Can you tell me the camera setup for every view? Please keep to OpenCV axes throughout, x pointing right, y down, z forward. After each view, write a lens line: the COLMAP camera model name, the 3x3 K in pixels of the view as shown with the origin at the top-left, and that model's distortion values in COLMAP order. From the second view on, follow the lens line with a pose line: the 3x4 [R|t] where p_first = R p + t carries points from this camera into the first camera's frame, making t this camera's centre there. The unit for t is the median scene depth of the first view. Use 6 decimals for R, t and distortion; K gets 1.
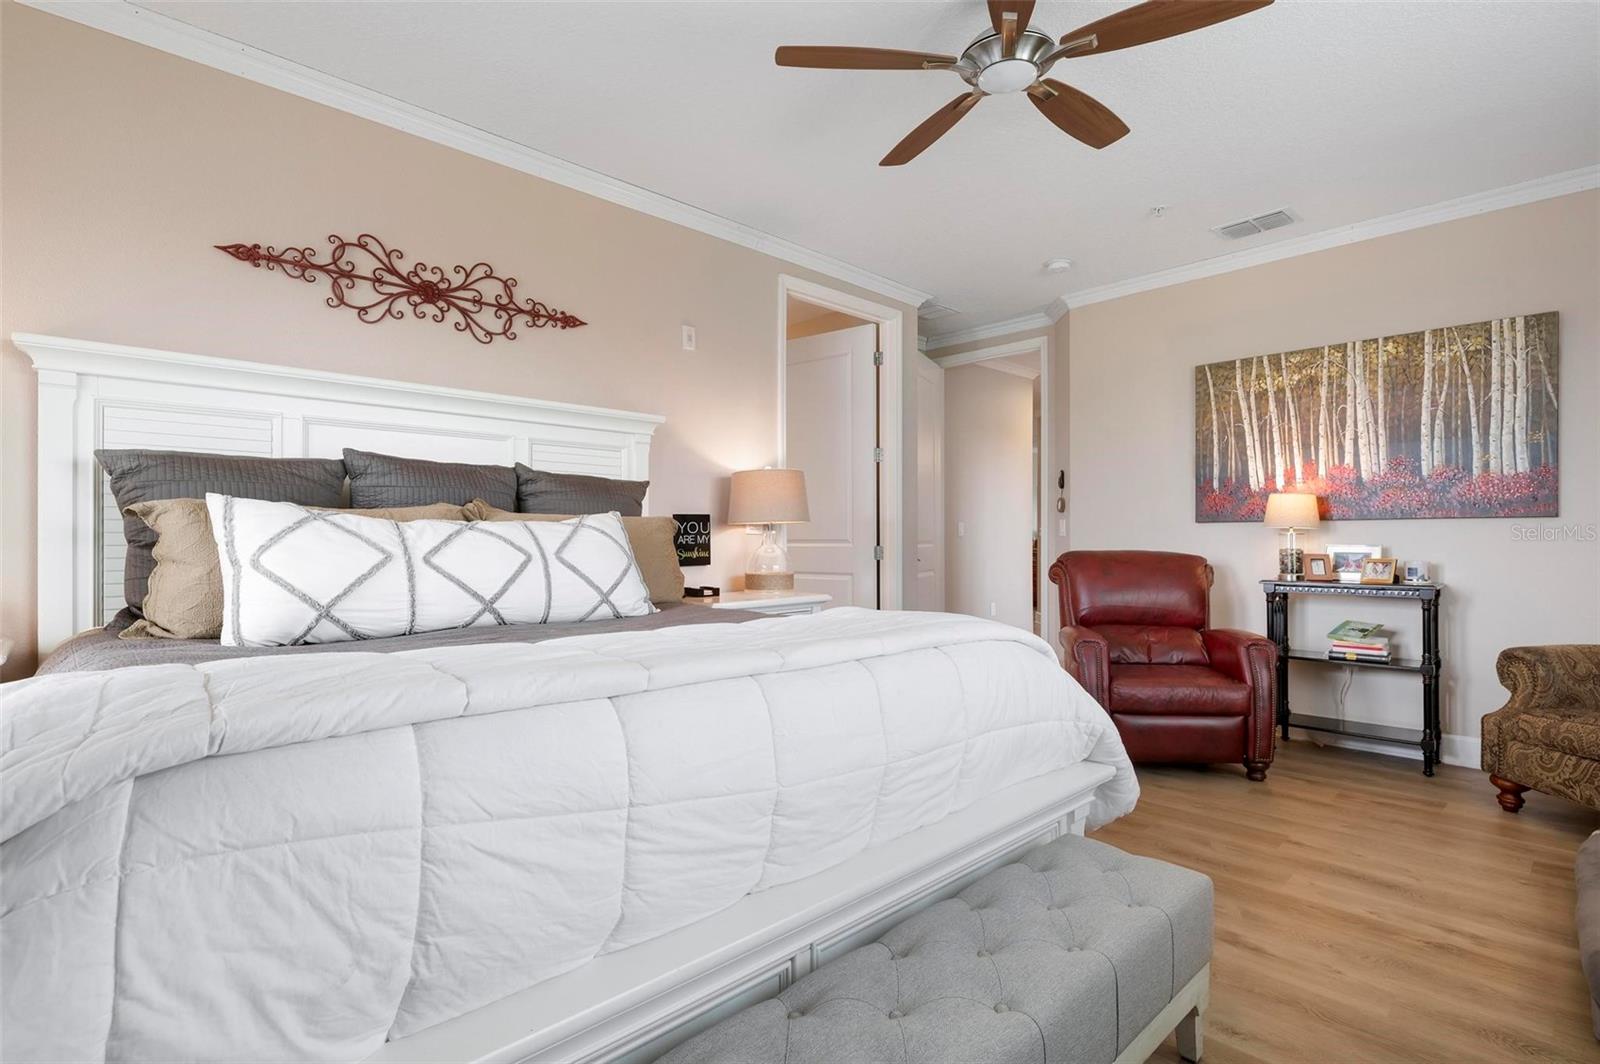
lens RADIAL K [[776.6, 0, 800.5], [0, 776.6, 533.8], [0, 0, 1]] dist [0.004873, 0.000750]
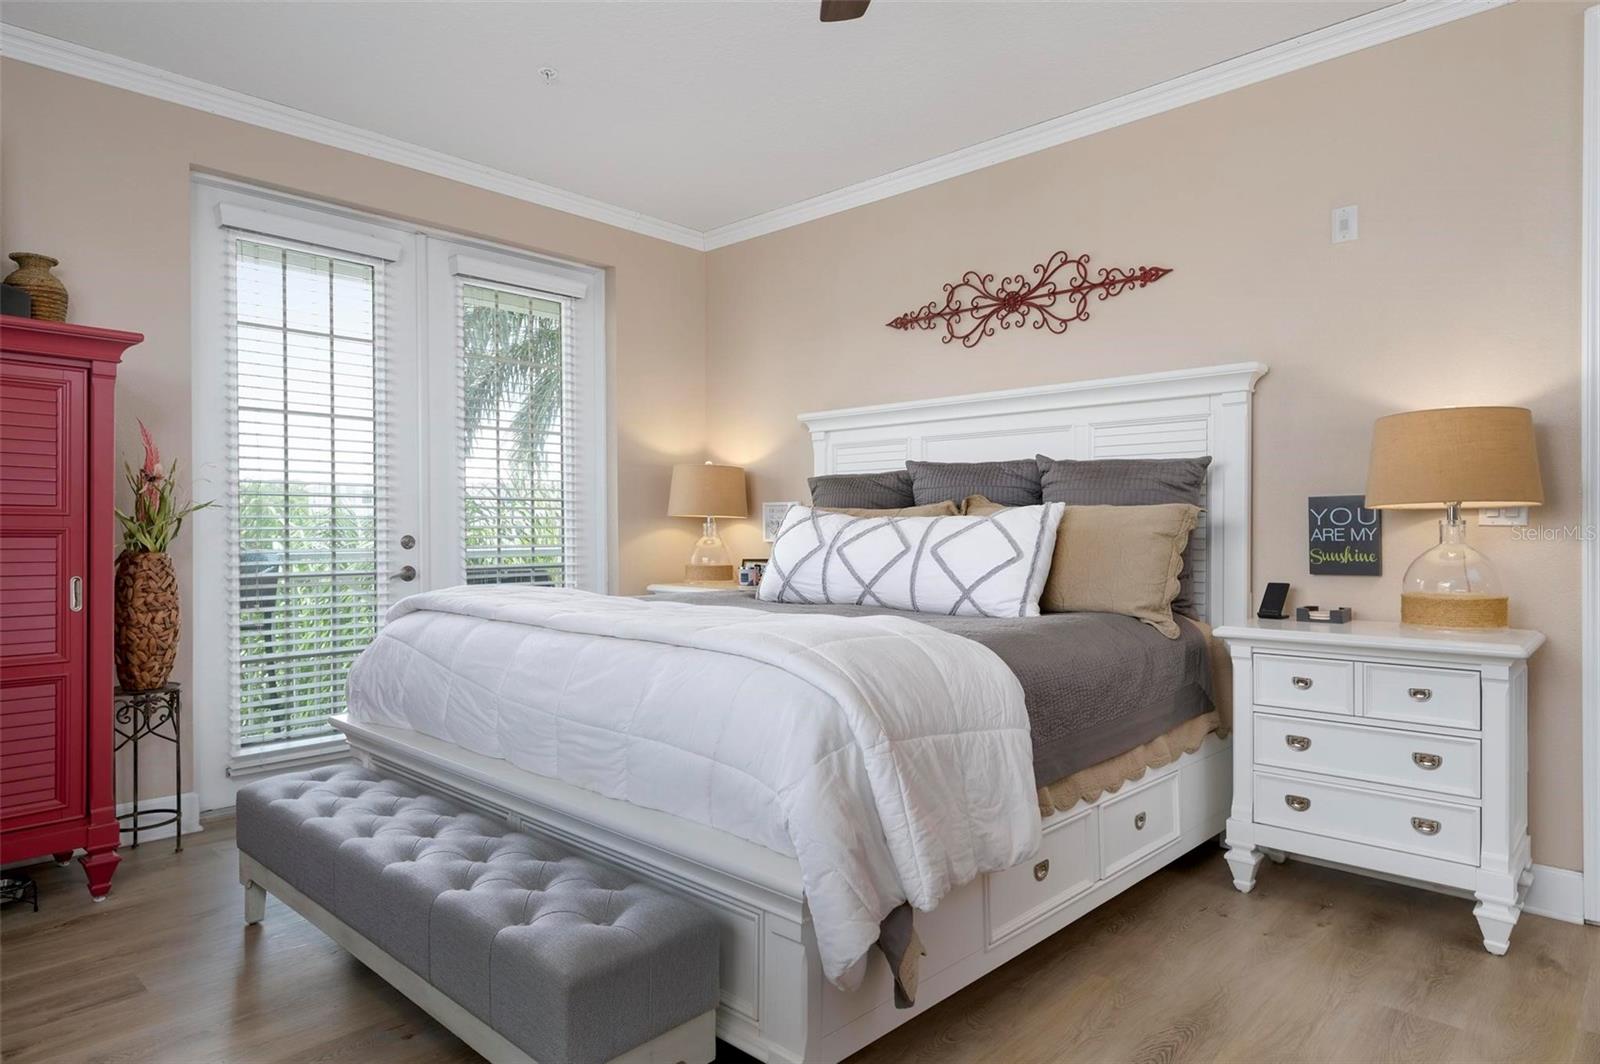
lens RADIAL K [[957.7, 0, 800.3], [0, 957.7, 528.7], [0, 0, 1]] dist [0.007950, 0.001524]
pose [[0.025506, 0.004422, -0.999665, 0.836291], [0.008223, 0.999955, 0.004633, -0.006420], [0.999641, -0.008339, 0.025469, 0.669995]]
